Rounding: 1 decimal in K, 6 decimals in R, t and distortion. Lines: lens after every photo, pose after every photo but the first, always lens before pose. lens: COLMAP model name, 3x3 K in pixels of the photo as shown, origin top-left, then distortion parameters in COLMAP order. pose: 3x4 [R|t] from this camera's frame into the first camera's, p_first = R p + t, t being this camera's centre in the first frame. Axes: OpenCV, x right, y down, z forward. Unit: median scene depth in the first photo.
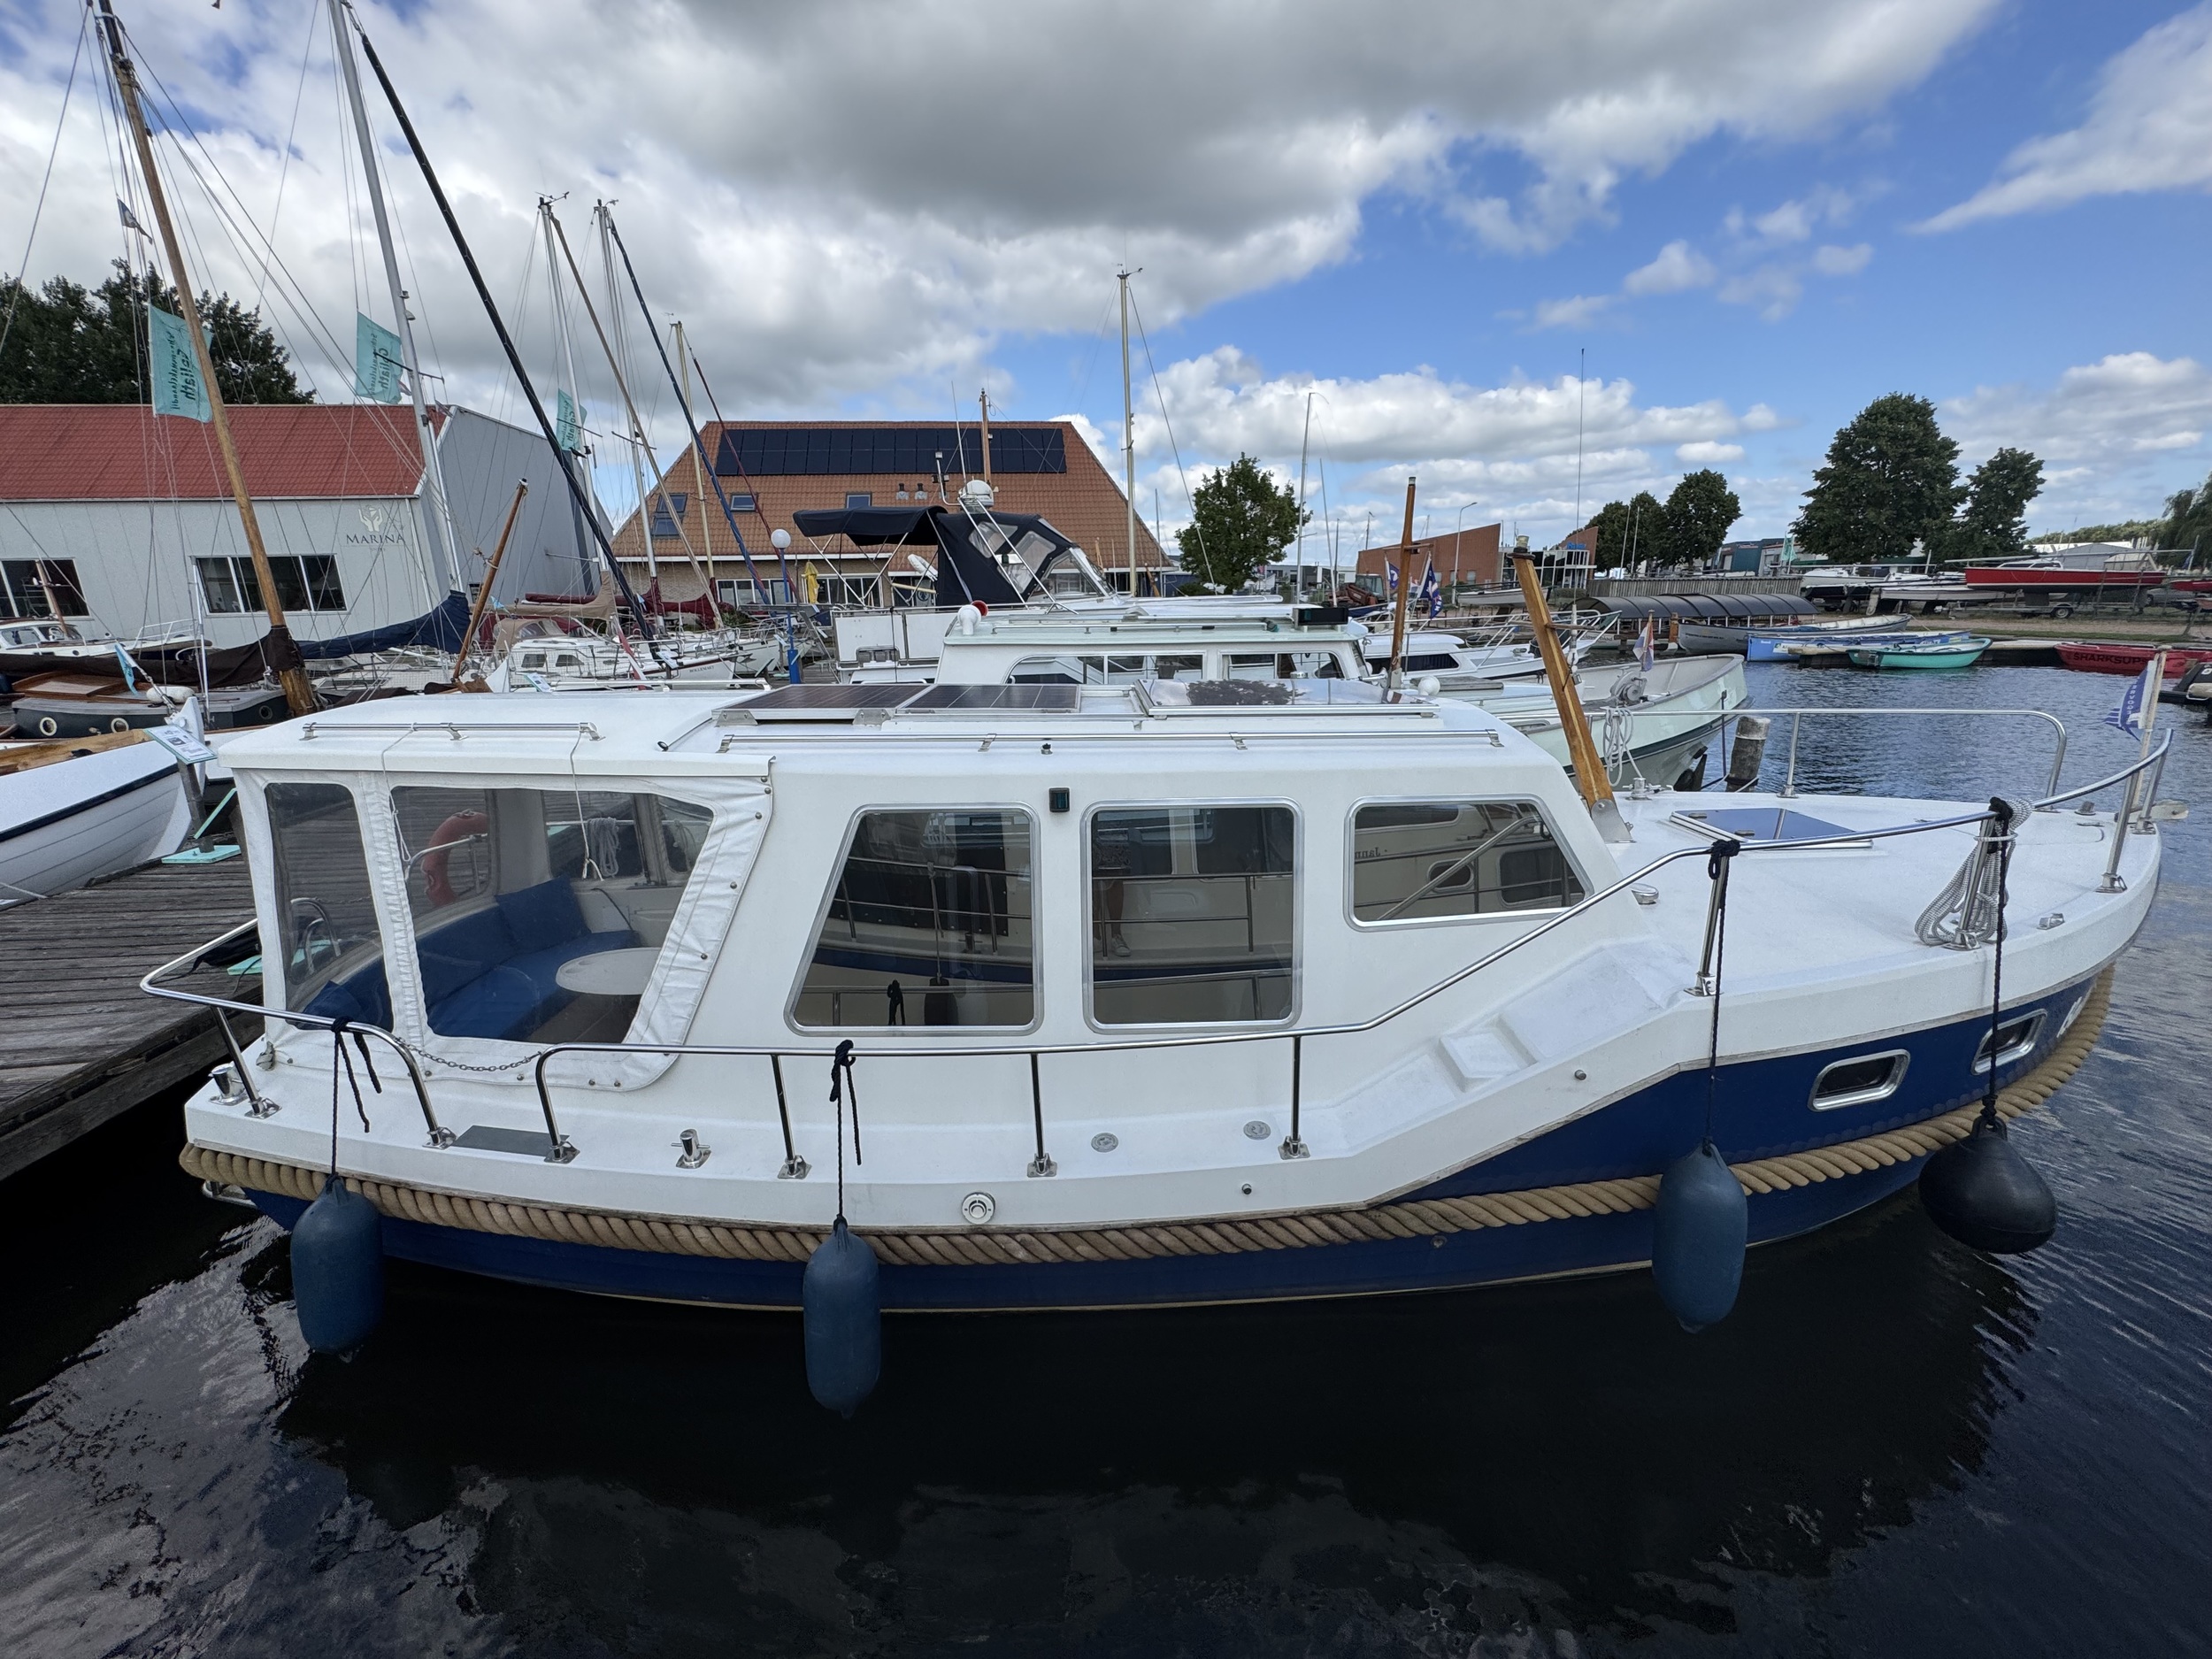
lens RADIAL K [[880.0, 0, 1097.0], [0, 880.0, 813.4], [0, 0, 1]] dist [-0.005198, -0.000217]
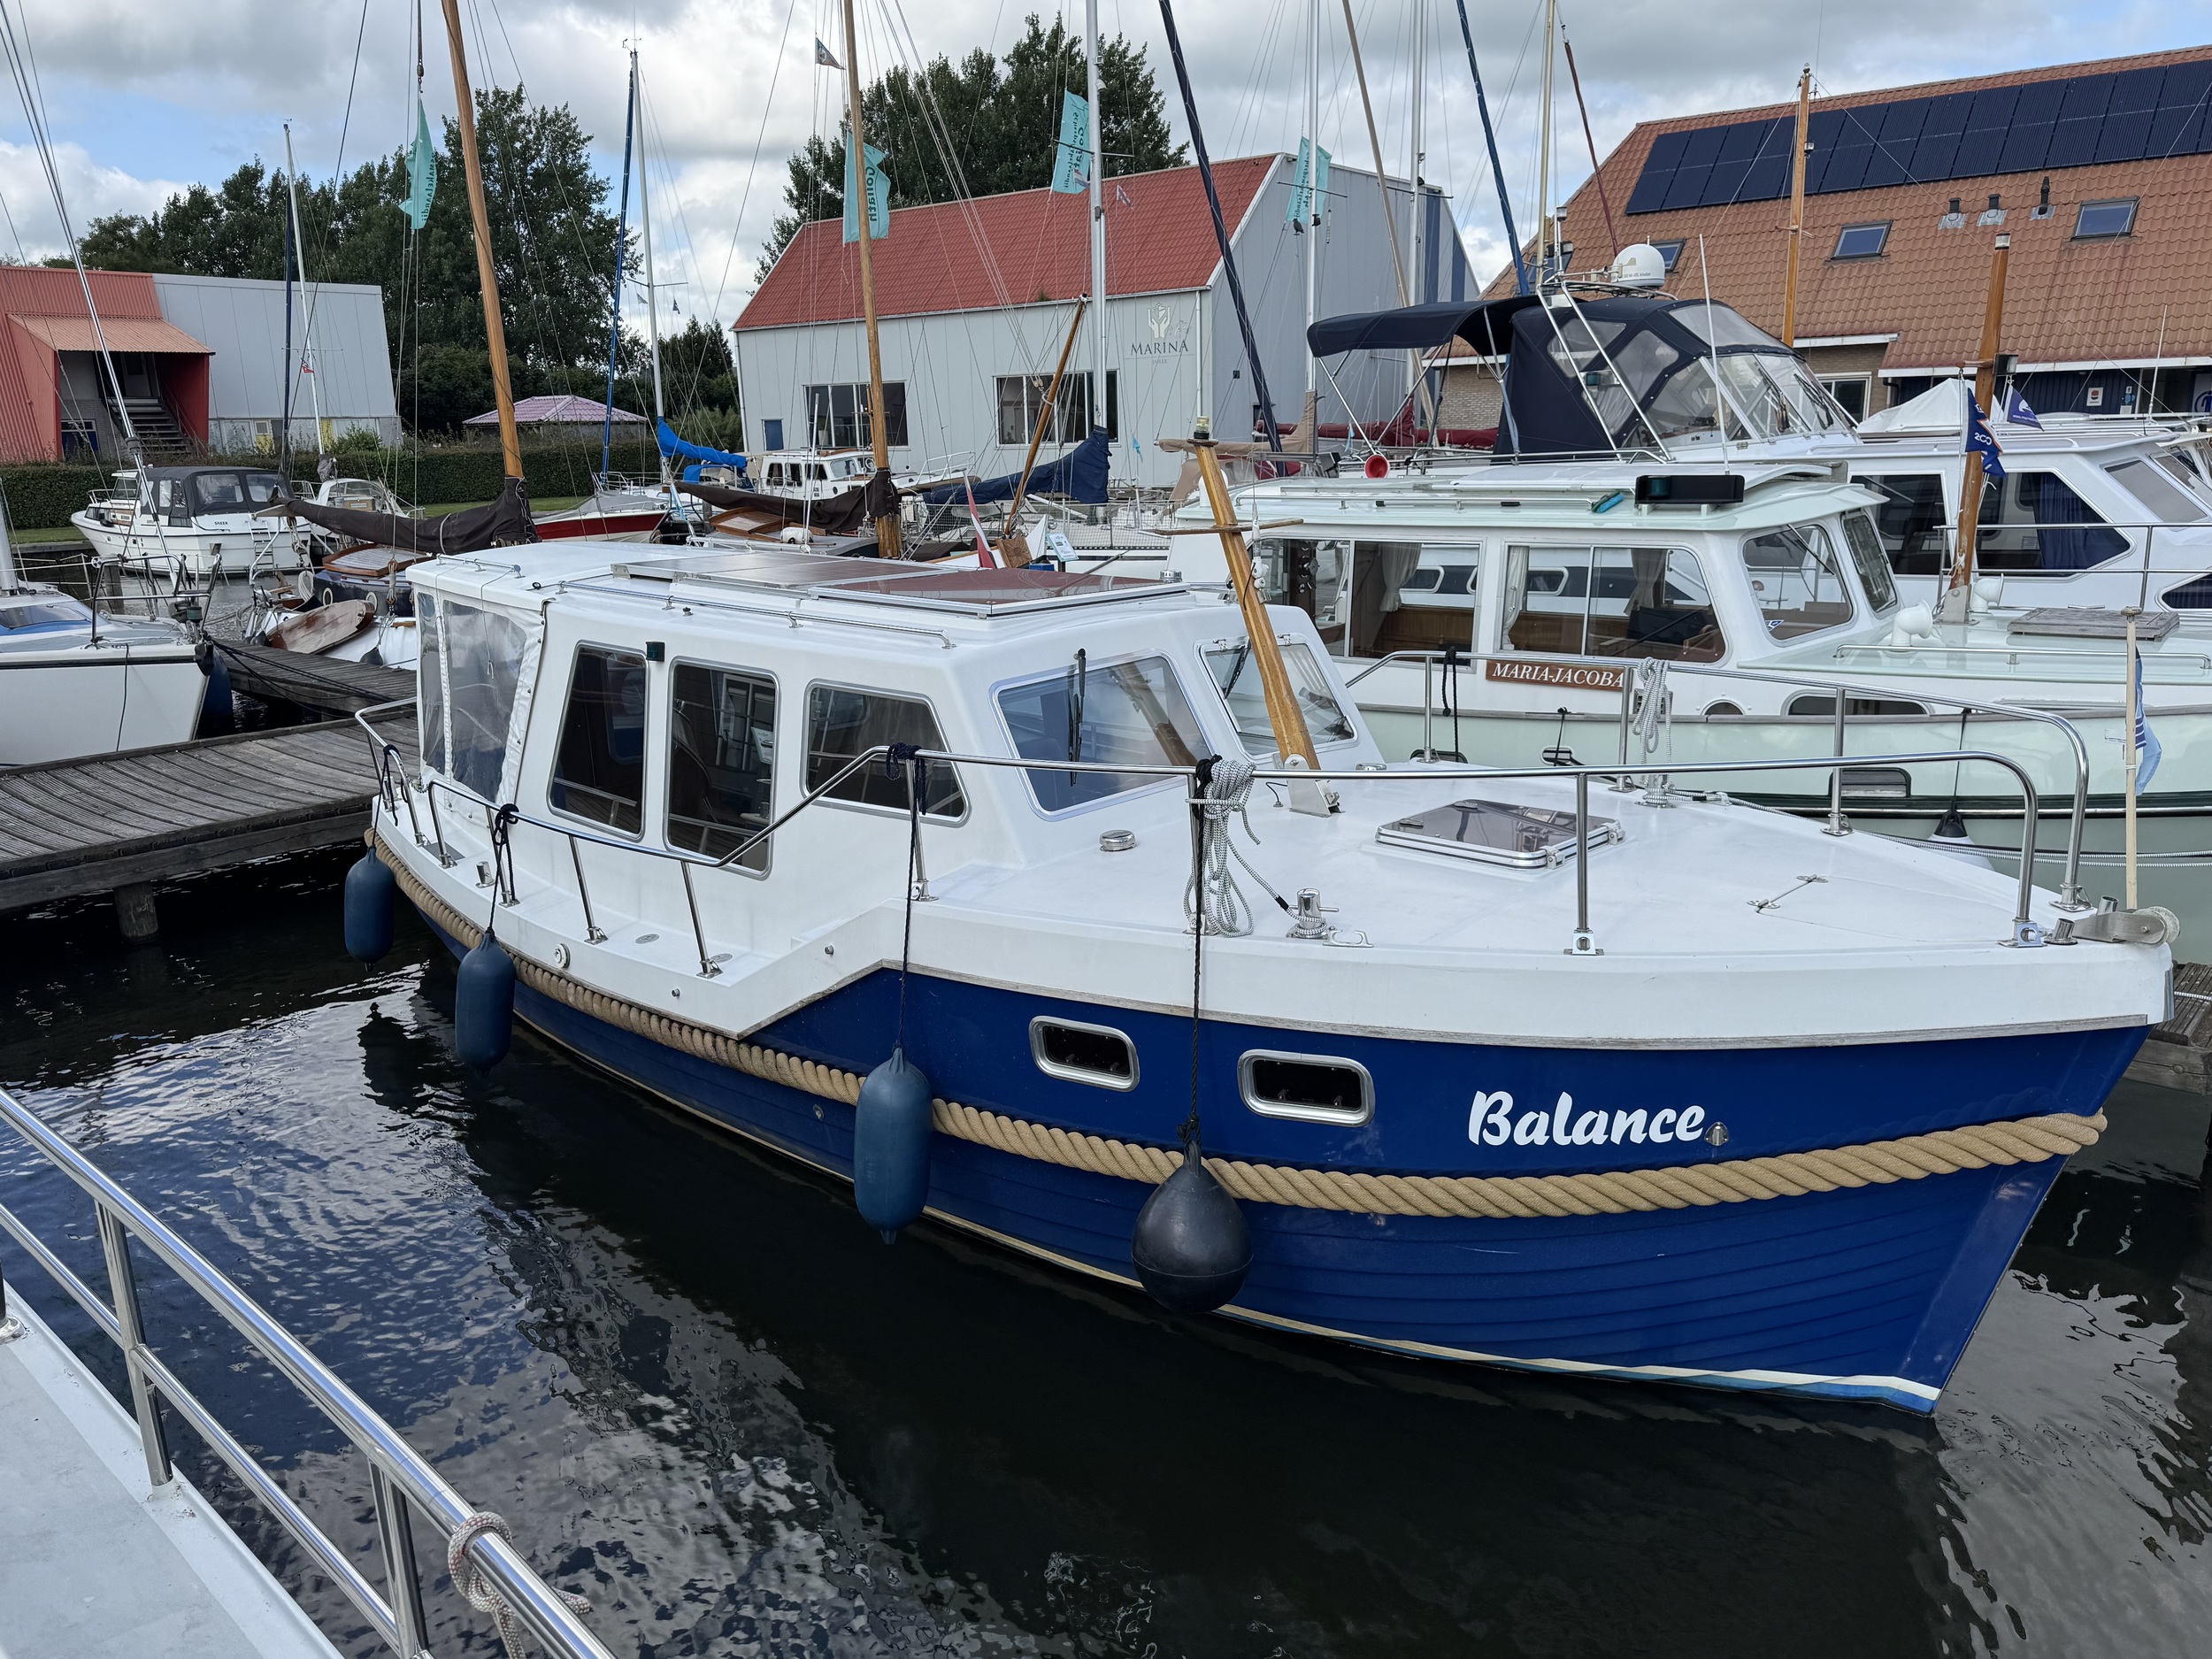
lens RADIAL K [[1600.3, 0, 1094.5], [0, 1600.3, 805.9], [0, 0, 1]] dist [0.045790, -0.074642]
pose [[0.698065, 0.161240, -0.697644, 0.165579], [-0.159708, 0.984833, 0.067811, -0.004314], [0.697996, 0.064083, 0.713228, -0.012716]]
